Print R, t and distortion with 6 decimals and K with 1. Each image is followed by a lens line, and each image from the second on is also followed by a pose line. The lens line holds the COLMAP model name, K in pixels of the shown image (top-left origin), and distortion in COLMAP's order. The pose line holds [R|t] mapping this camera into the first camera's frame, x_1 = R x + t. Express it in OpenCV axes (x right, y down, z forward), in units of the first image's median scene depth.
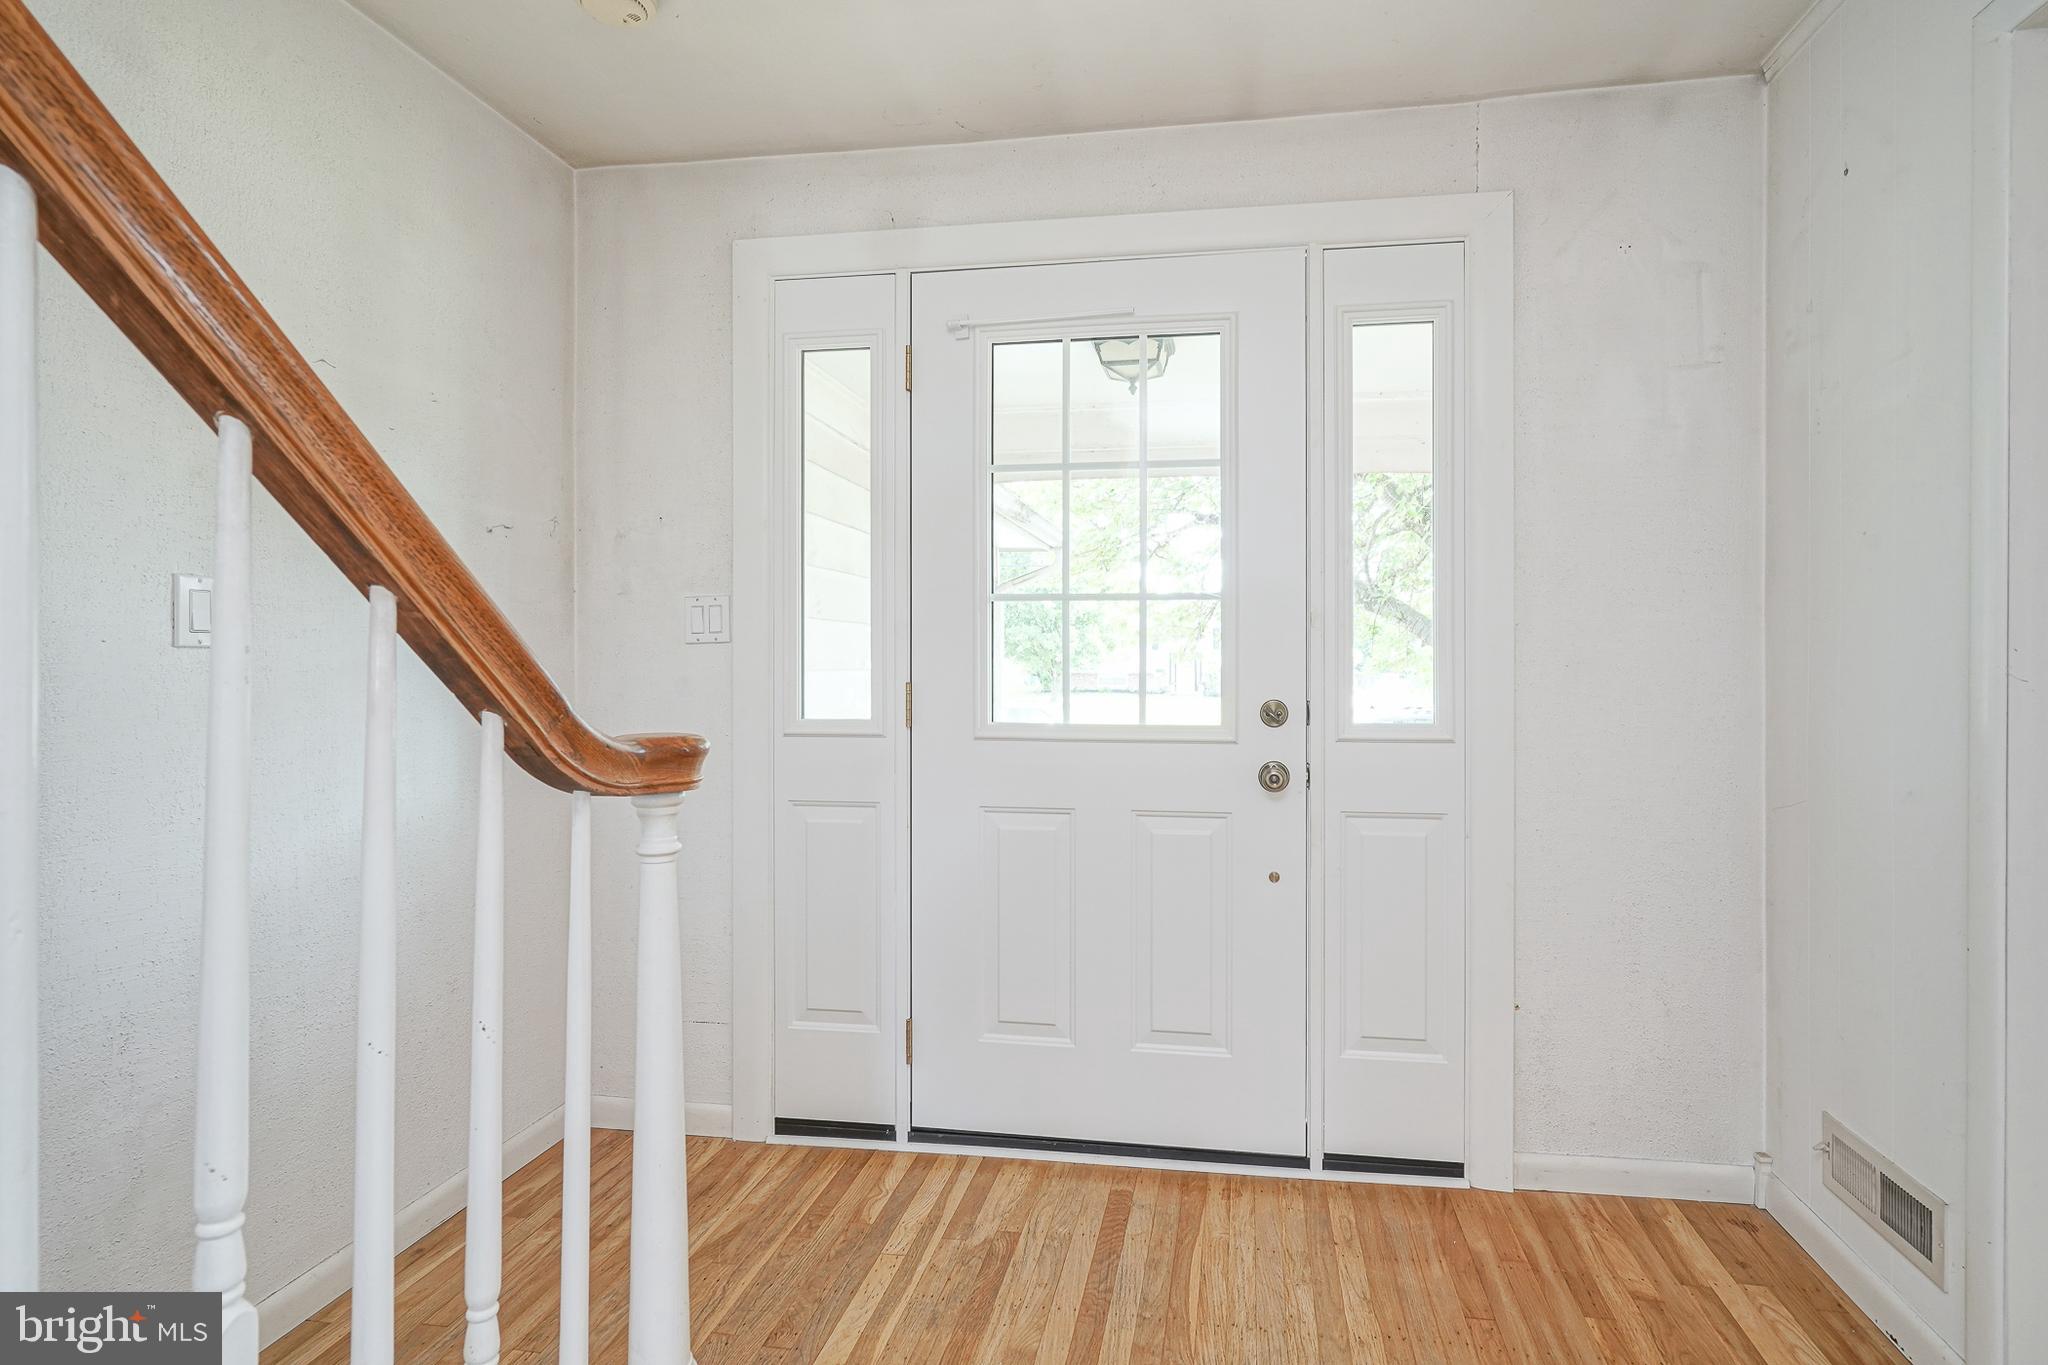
lens RADIAL K [[996.9, 0, 1025.8], [0, 996.9, 660.5], [0, 0, 1]] dist [-0.011547, 0.005788]
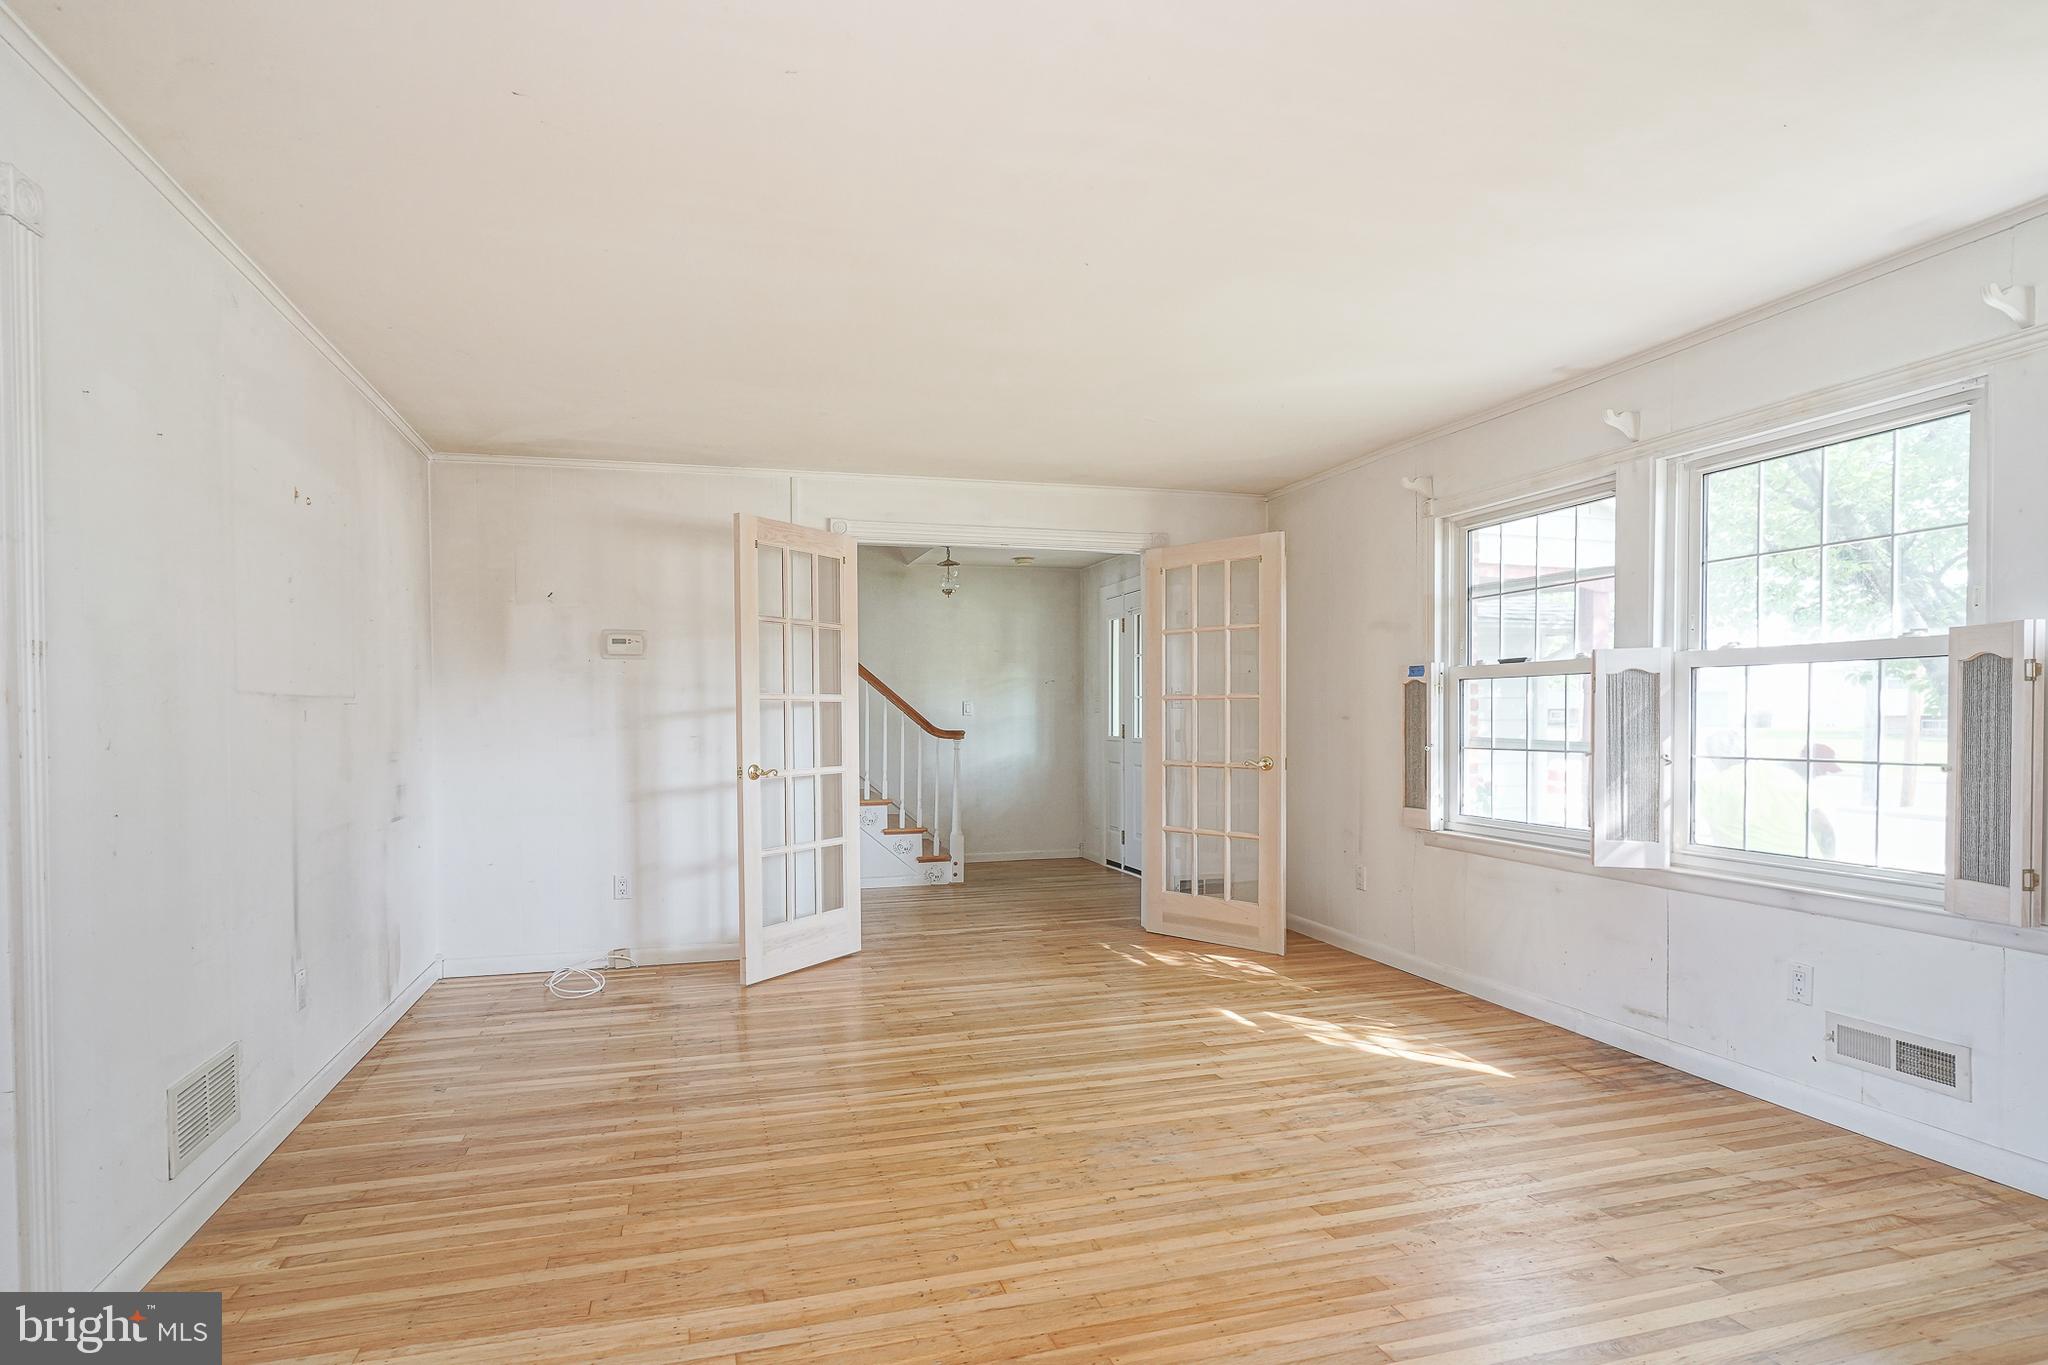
lens RADIAL K [[996.9, 0, 975.8], [0, 996.9, 735.3], [0, 0, 1]] dist [-0.011547, 0.005788]
pose [[0.405388, 0.016249, -0.914000, 2.624504], [0.001708, 0.999827, 0.018532, -0.003334], [0.914143, -0.009073, 0.405290, -0.723367]]
